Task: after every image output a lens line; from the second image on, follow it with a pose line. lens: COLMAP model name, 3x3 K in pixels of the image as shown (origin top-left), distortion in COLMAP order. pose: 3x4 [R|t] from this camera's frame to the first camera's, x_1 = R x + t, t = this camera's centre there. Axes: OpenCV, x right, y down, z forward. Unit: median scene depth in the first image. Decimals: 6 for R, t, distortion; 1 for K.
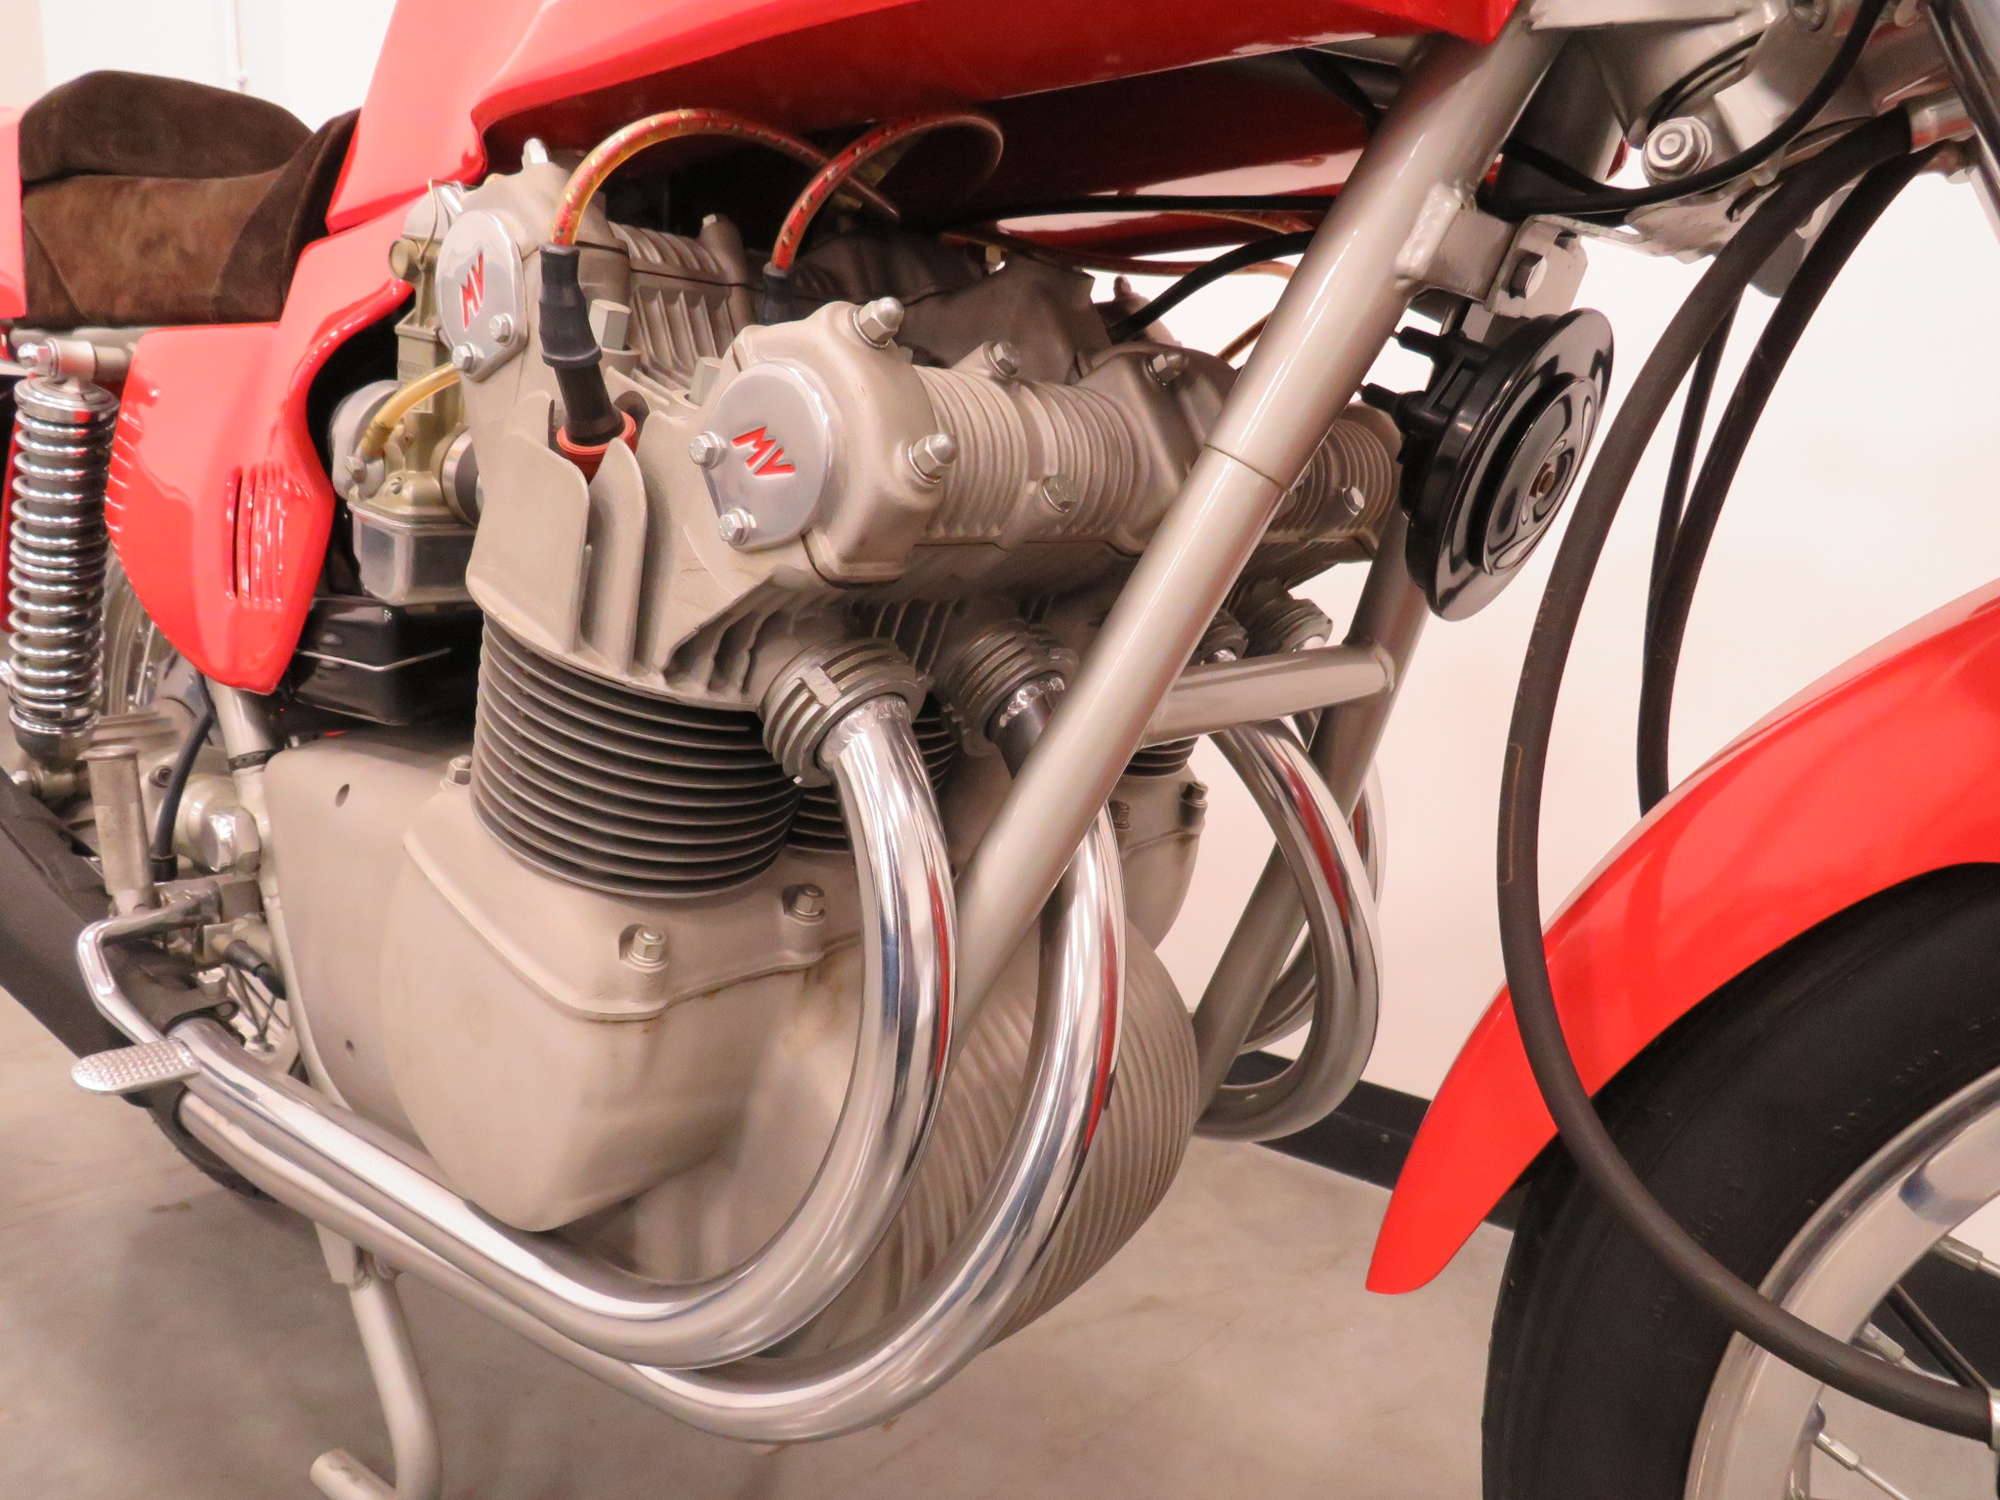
lens RADIAL K [[1446.6, 0, 995.0], [0, 1446.6, 743.8], [0, 0, 1]] dist [-0.007231, 0.000714]
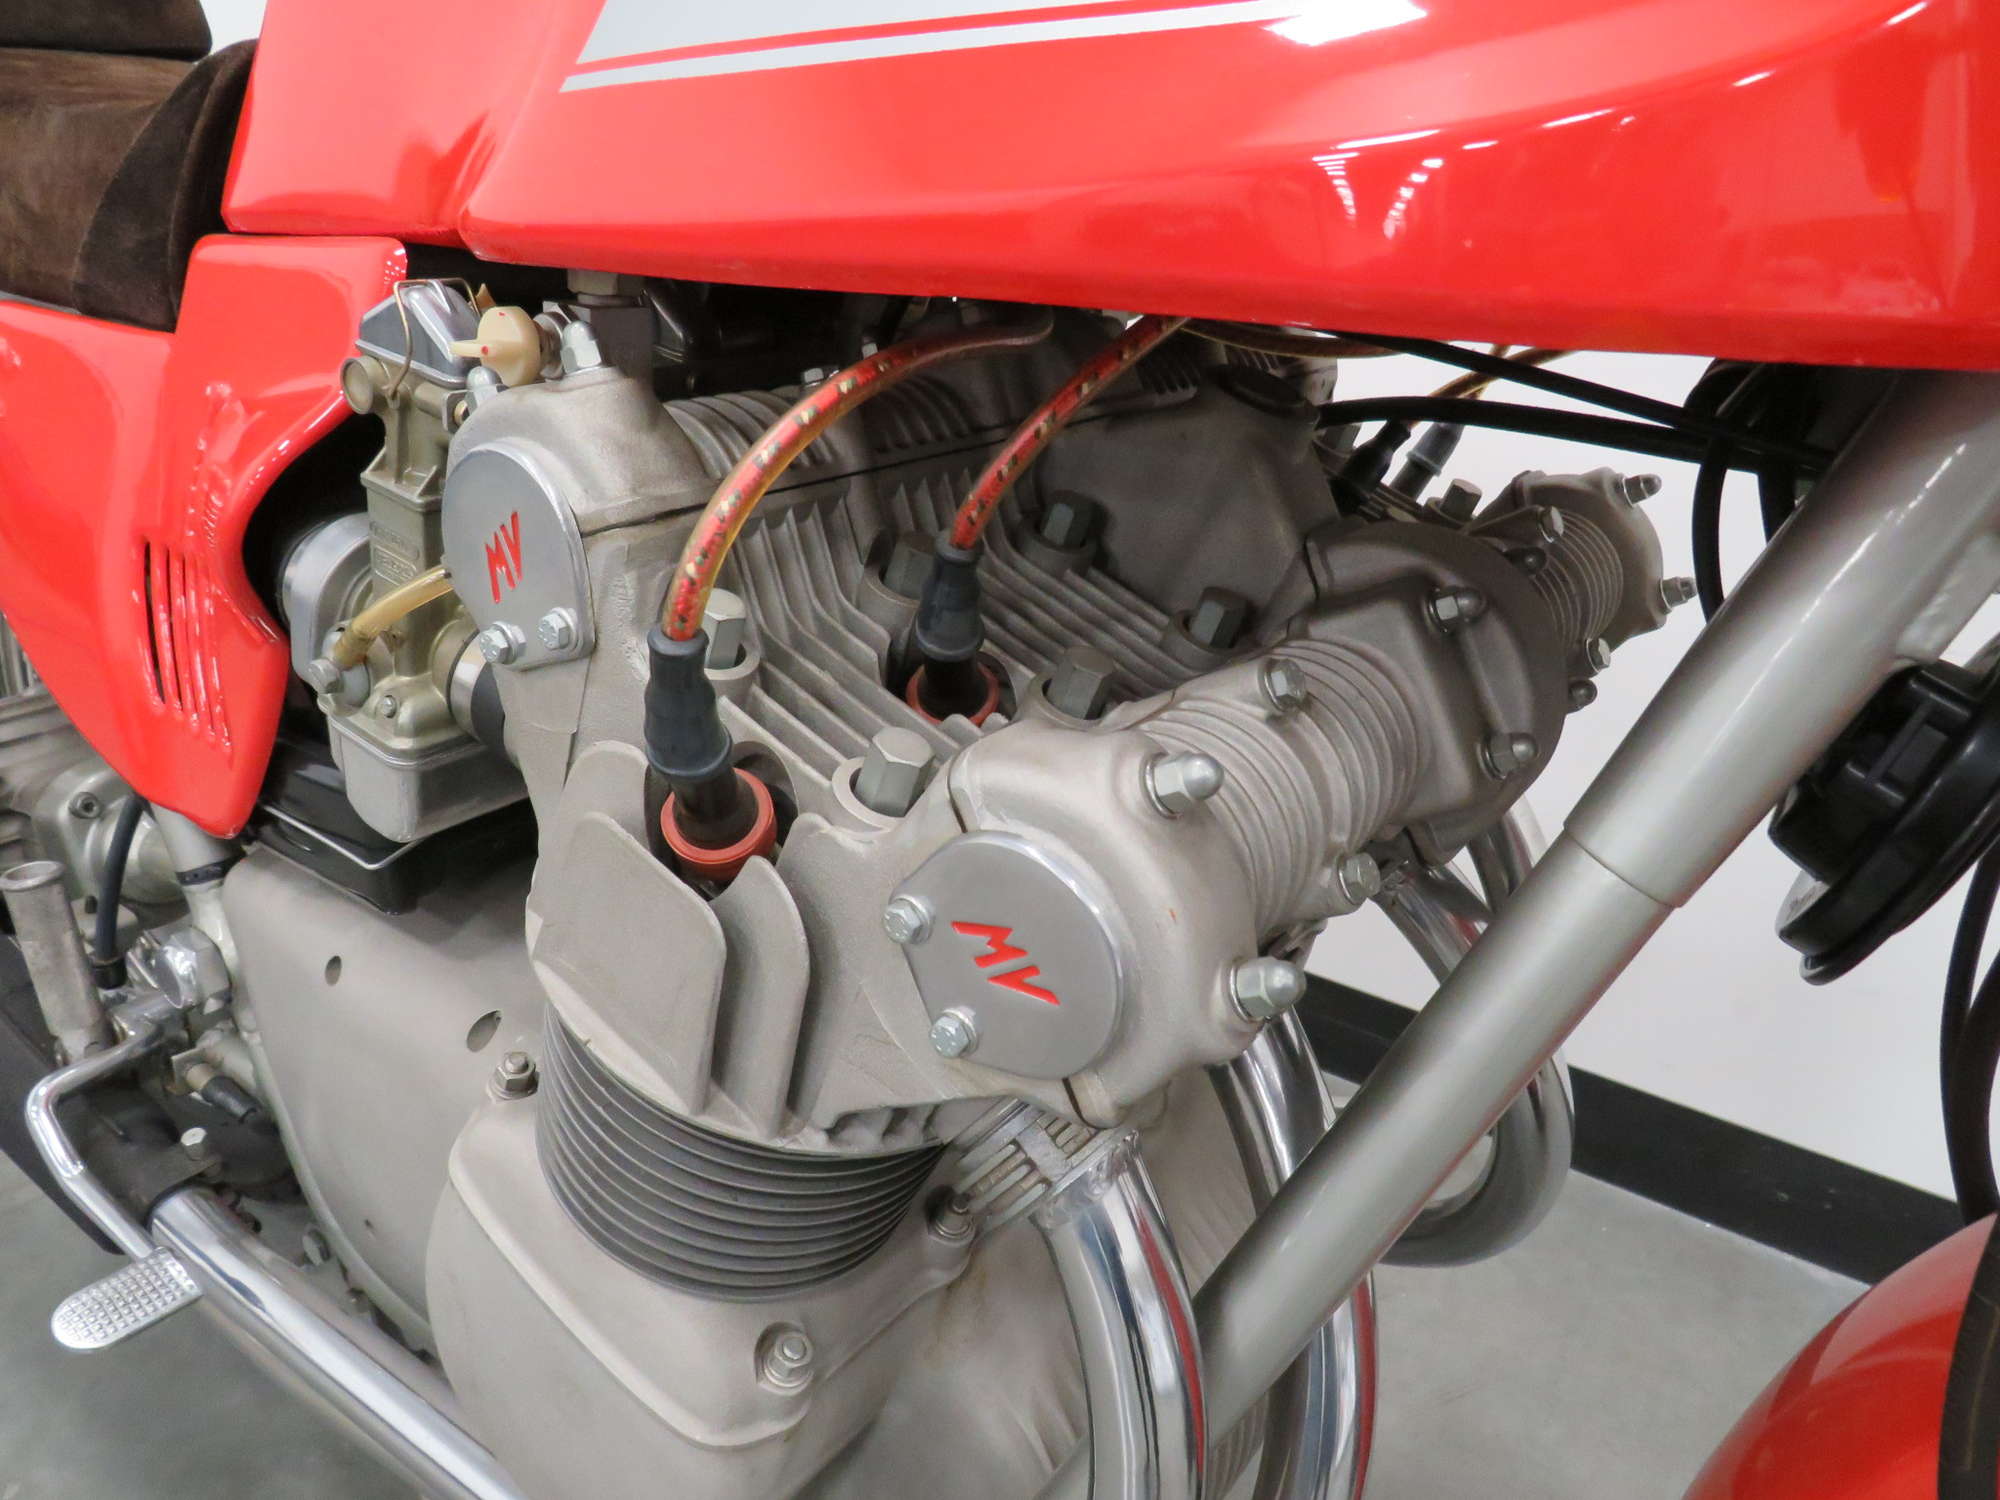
lens RADIAL K [[1439.7, 0, 1000.0], [0, 1439.7, 750.0], [0, 0, 1]] dist [-0.016585, -0.000760]
pose [[0.998162, -0.018614, 0.057681, -0.151739], [0.005486, 0.975513, 0.219872, -0.340682], [-0.060361, -0.219151, 0.973822, 0.270701]]
